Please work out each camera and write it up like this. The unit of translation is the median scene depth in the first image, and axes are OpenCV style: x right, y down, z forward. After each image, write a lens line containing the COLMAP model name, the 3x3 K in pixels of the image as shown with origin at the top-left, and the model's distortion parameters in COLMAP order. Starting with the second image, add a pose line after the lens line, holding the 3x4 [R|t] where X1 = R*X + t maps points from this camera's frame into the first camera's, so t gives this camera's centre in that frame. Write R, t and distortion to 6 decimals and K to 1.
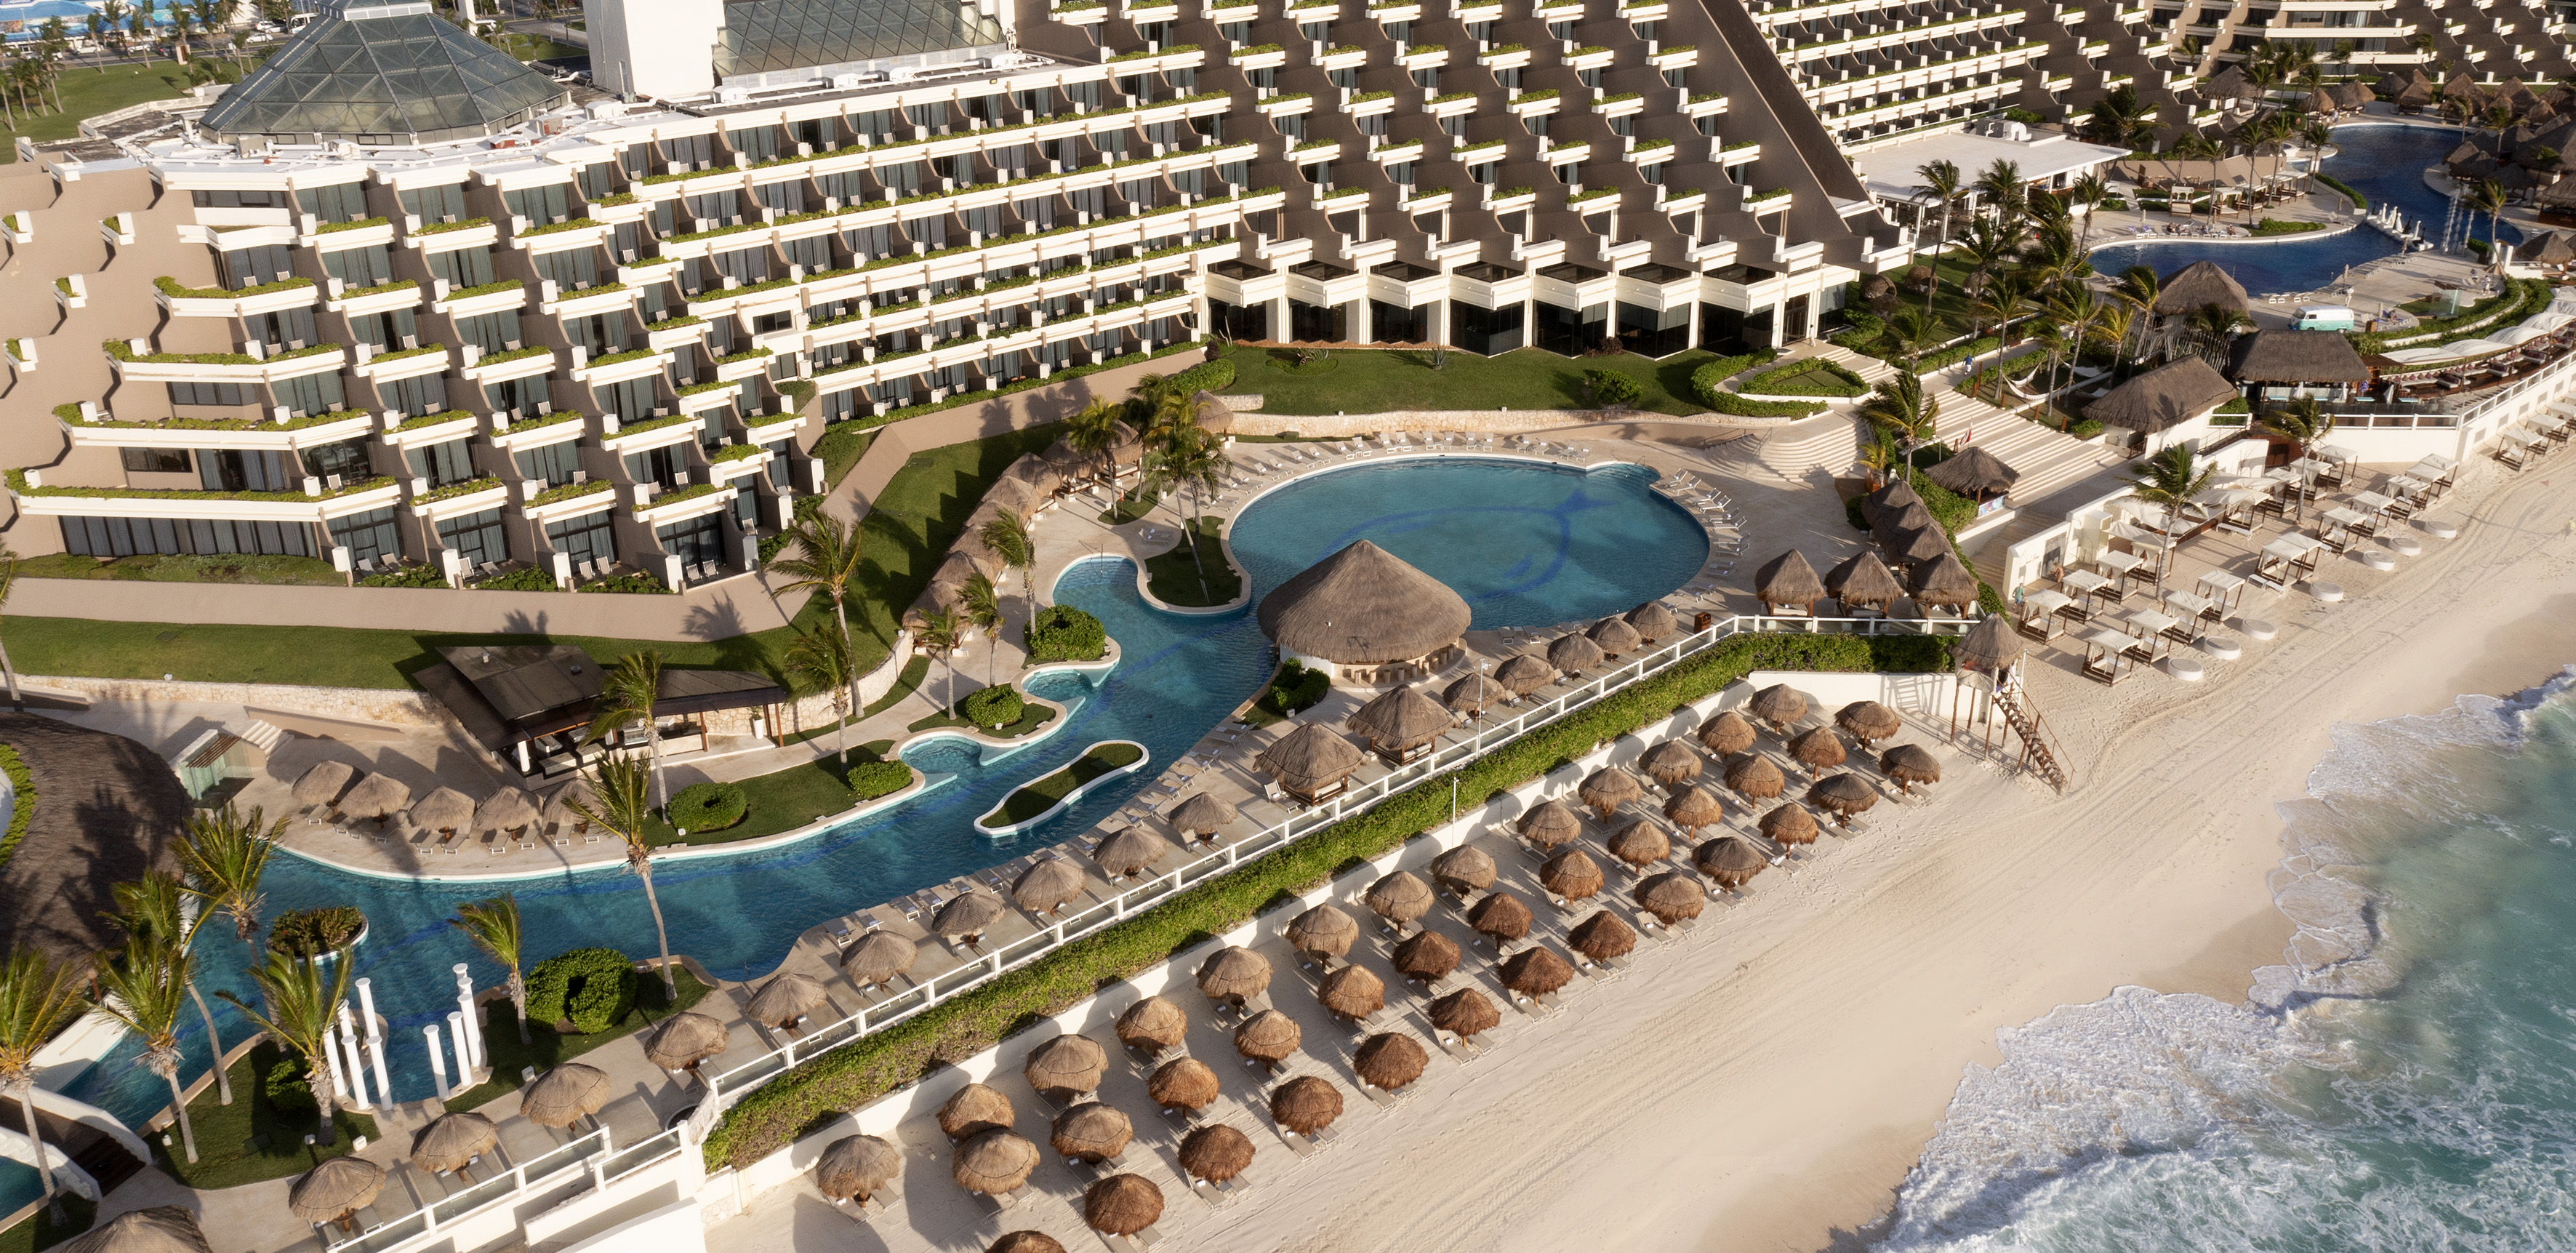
lens RADIAL K [[1982.8, 0, 1284.0], [0, 1982.8, 612.1], [0, 0, 1]] dist [-0.030295, -0.001183]
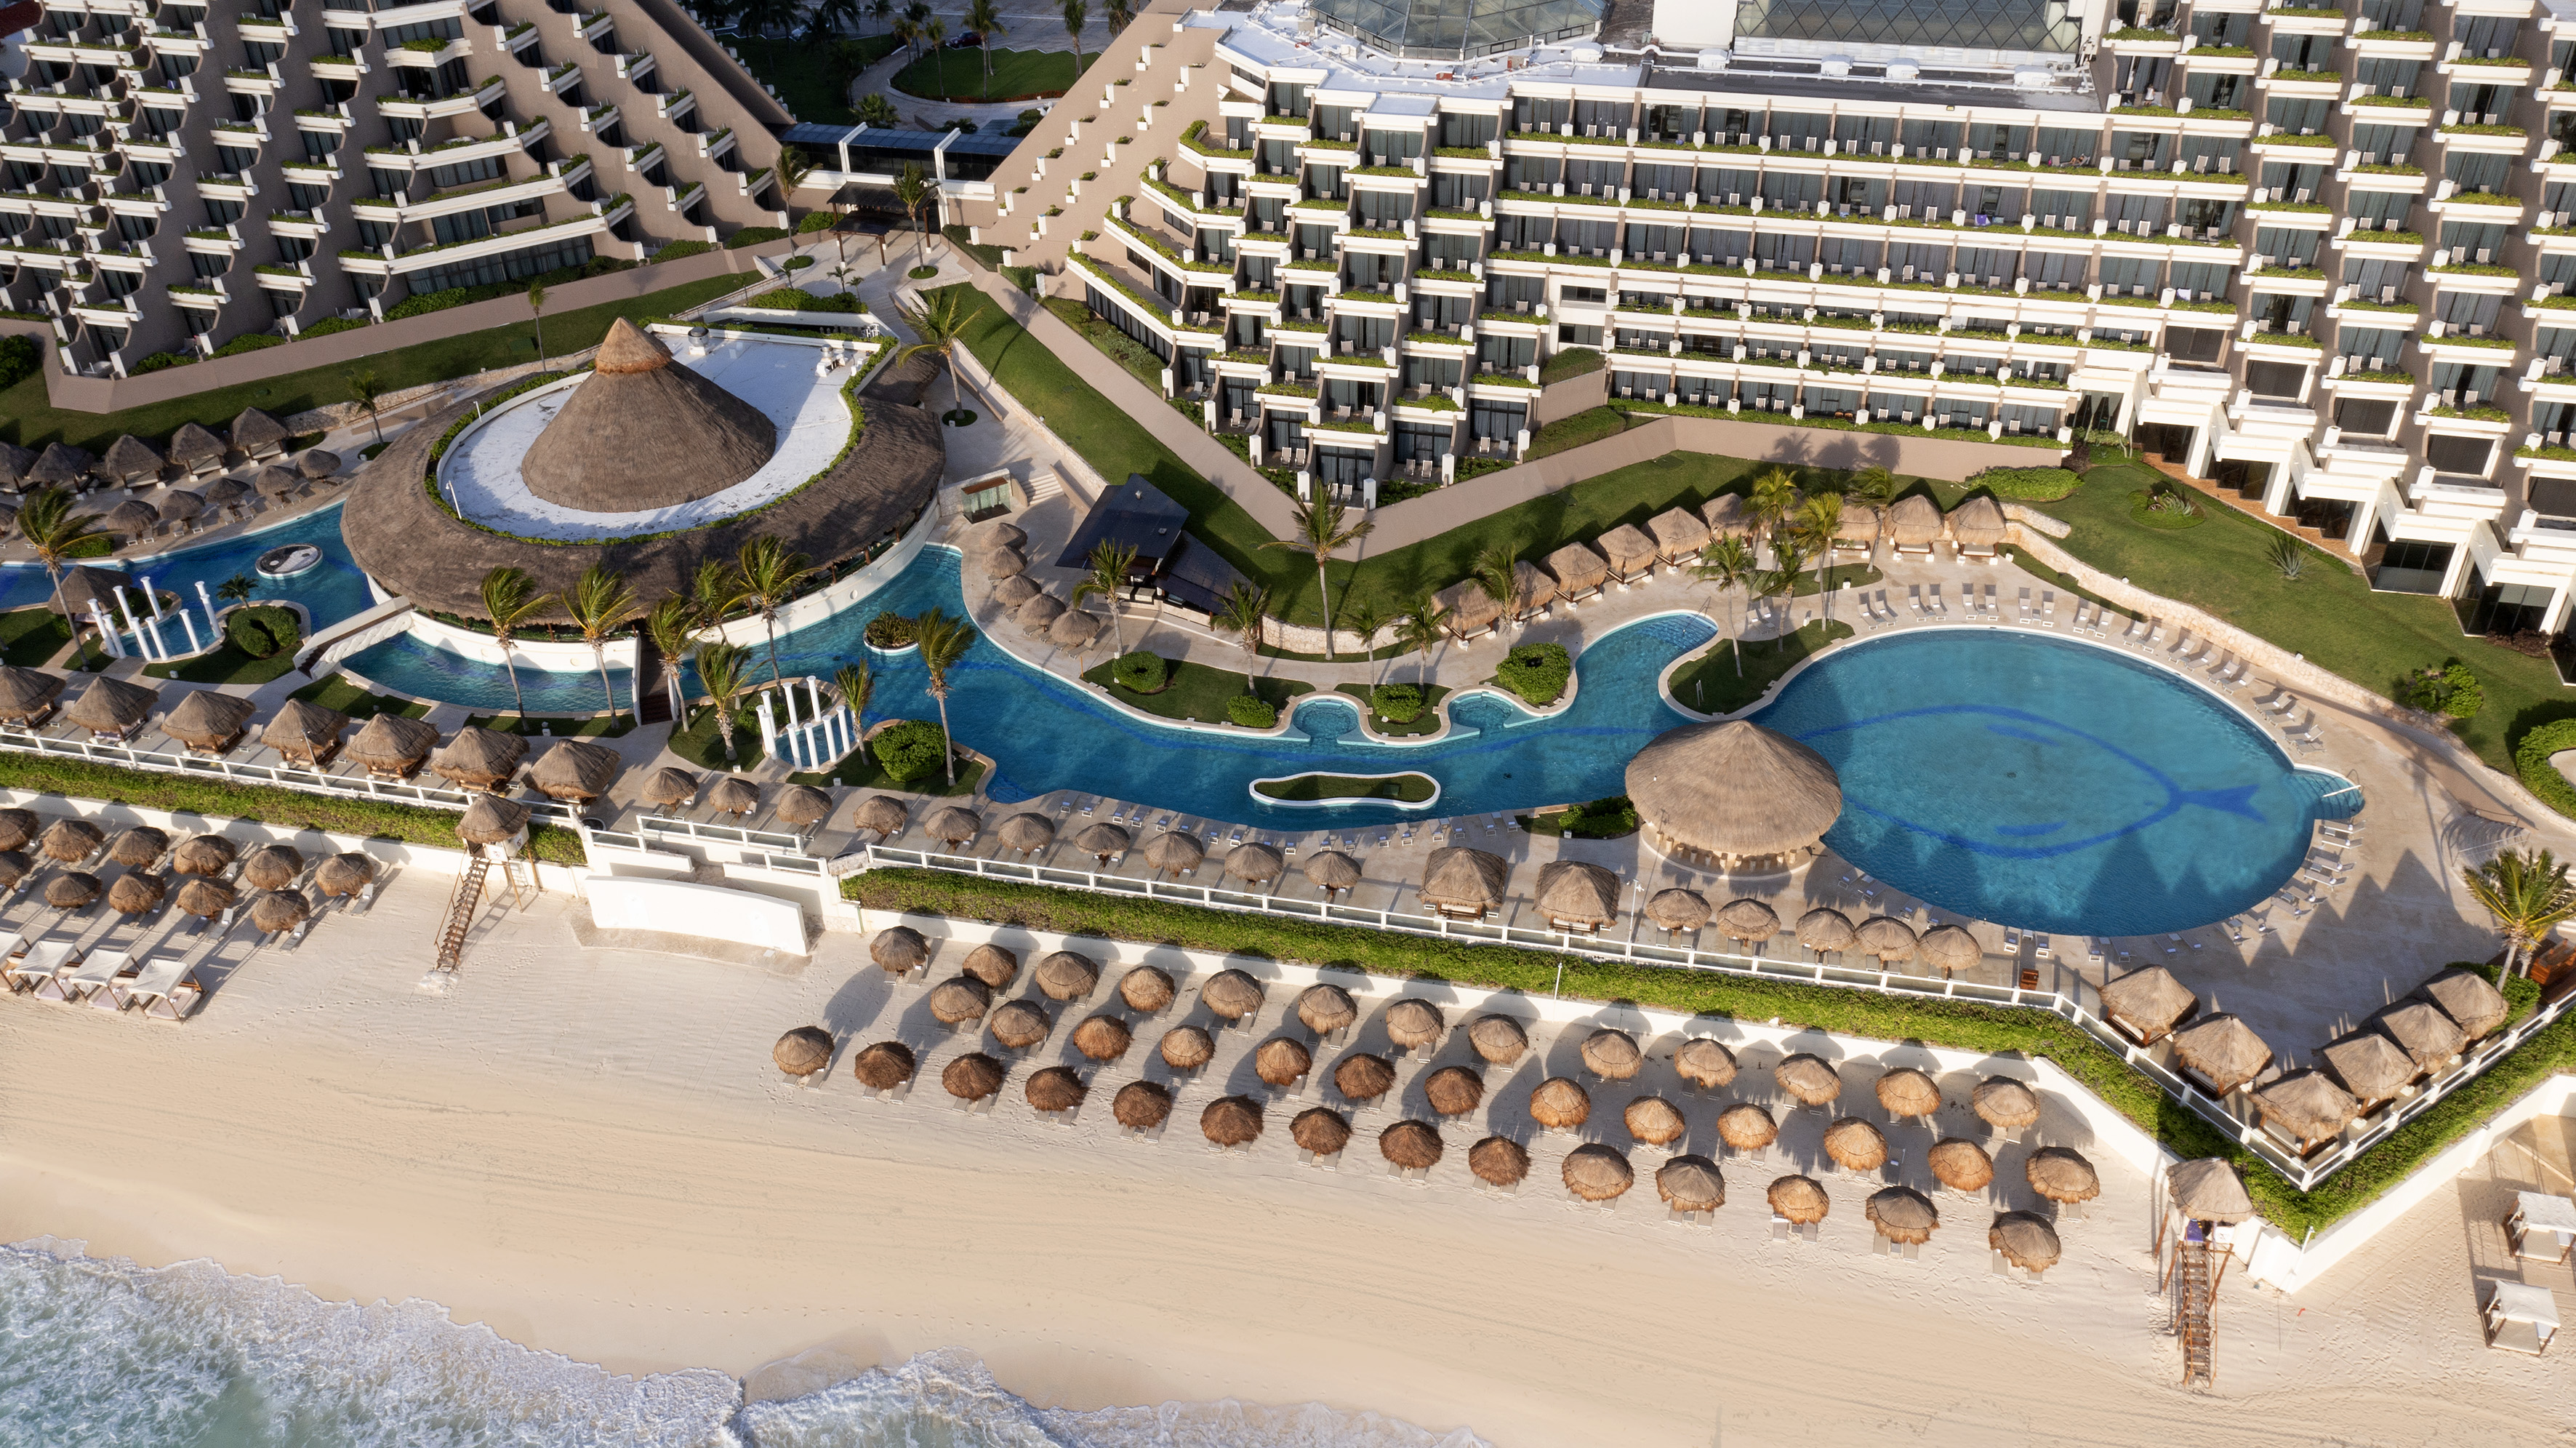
lens RADIAL K [[2071.6, 0, 1286.9], [0, 2071.6, 730.7], [0, 0, 1]] dist [-0.009355, 0.033263]
pose [[0.602087, 0.456986, -0.654718, 0.480302], [-0.320064, 0.889379, 0.326442, -0.243967], [0.731472, 0.013005, 0.681748, 0.106762]]
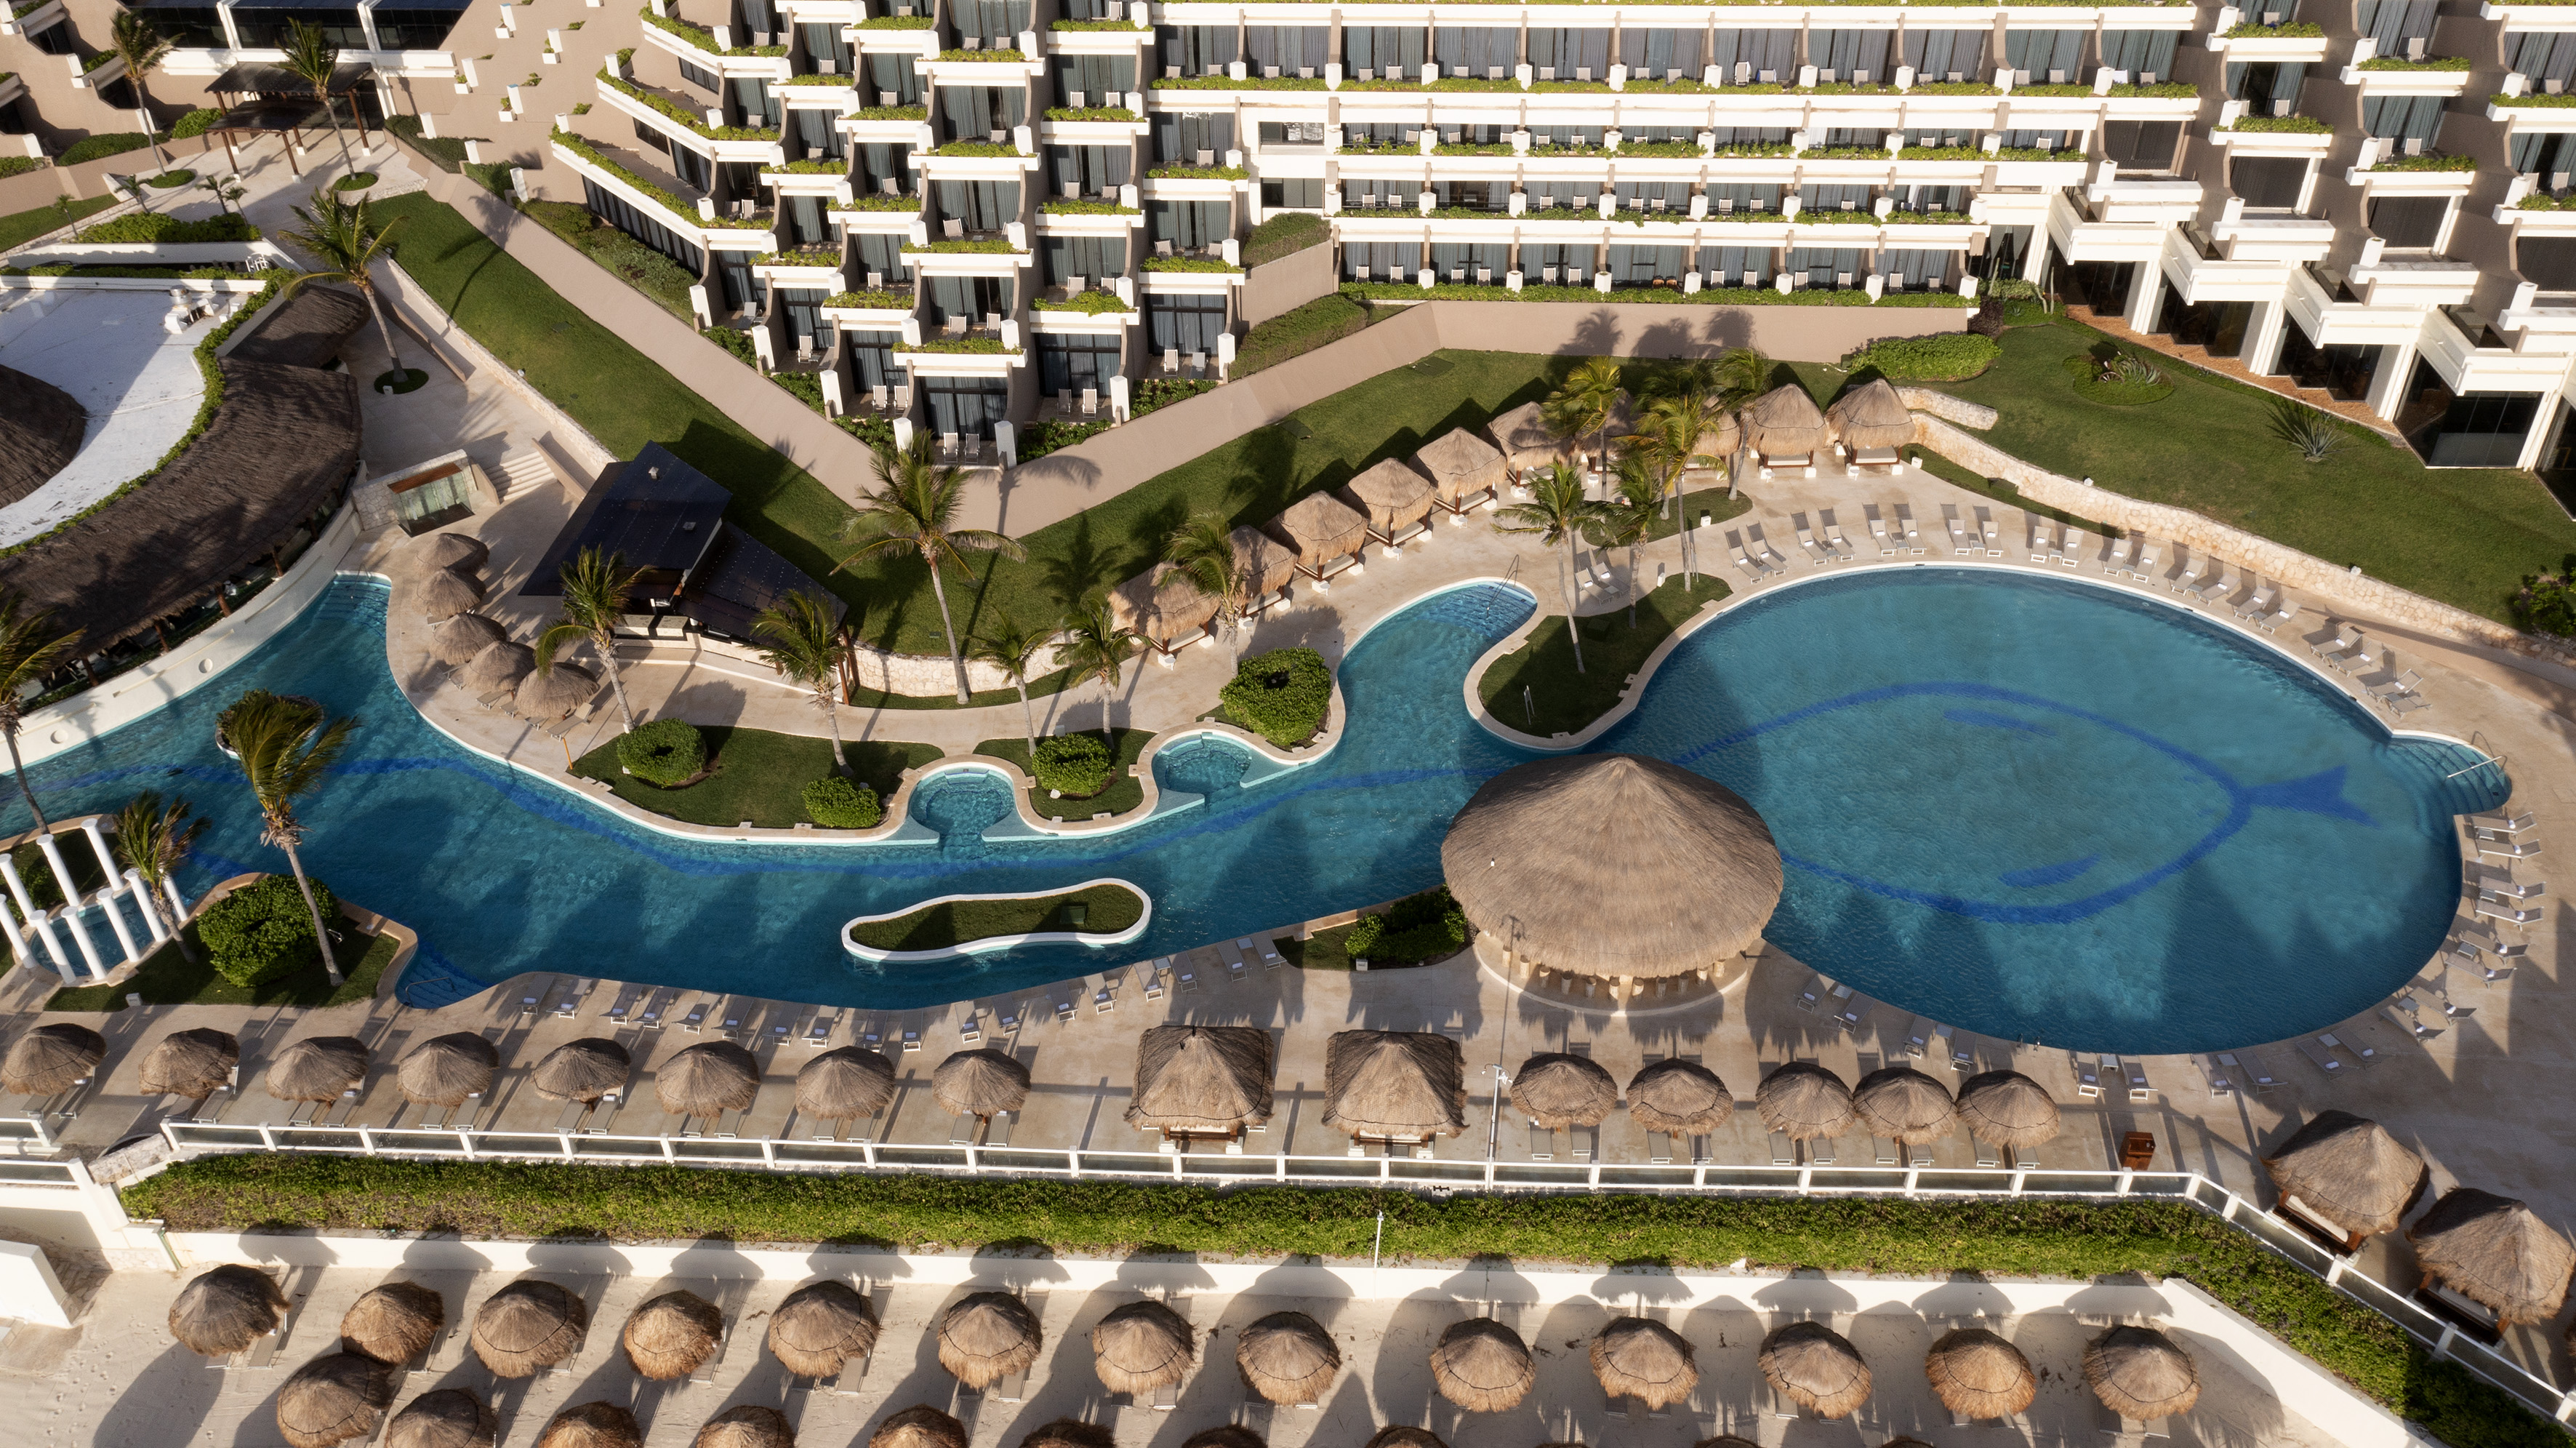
lens RADIAL K [[2071.6, 0, 1284.0], [0, 2071.6, 726.1], [0, 0, 1]] dist [-0.009355, 0.033263]
pose [[0.724572, 0.405638, -0.557183, 0.262287], [-0.275965, 0.911570, 0.304767, -0.174467], [0.631537, -0.067062, 0.772440, 0.361411]]
